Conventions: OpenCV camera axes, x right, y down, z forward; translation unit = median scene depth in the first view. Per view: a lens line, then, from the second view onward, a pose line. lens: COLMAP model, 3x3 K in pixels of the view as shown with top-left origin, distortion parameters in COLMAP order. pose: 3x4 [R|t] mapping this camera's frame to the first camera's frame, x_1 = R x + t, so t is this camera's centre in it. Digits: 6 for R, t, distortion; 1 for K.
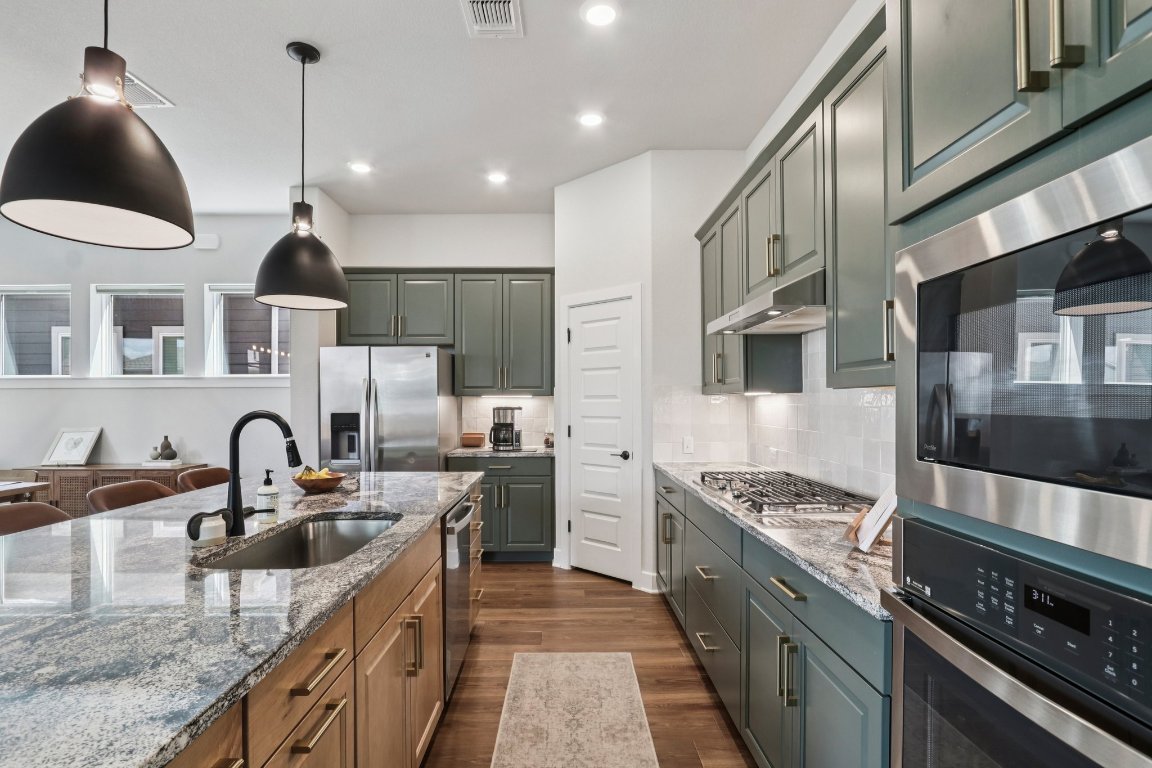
lens RADIAL K [[571.7, 0, 573.2], [0, 571.7, 401.0], [0, 0, 1]] dist [-0.001332, -0.000202]
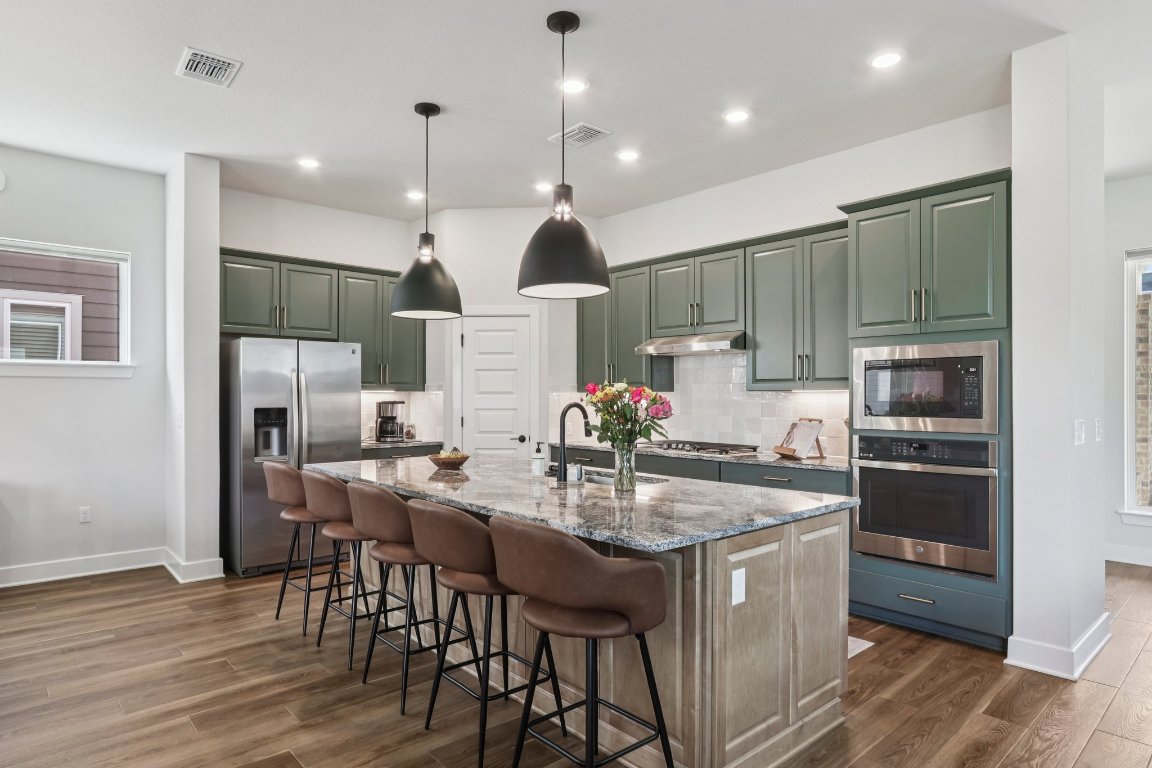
lens RADIAL K [[655.0, 0, 575.8], [0, 655.0, 396.2], [0, 0, 1]] dist [0.000537, 0.000742]
pose [[0.748301, 0.003287, 0.663351, -0.668722], [-0.004382, 0.999990, -0.000013, -0.000609], [-0.663344, -0.002897, 0.748309, -0.148036]]
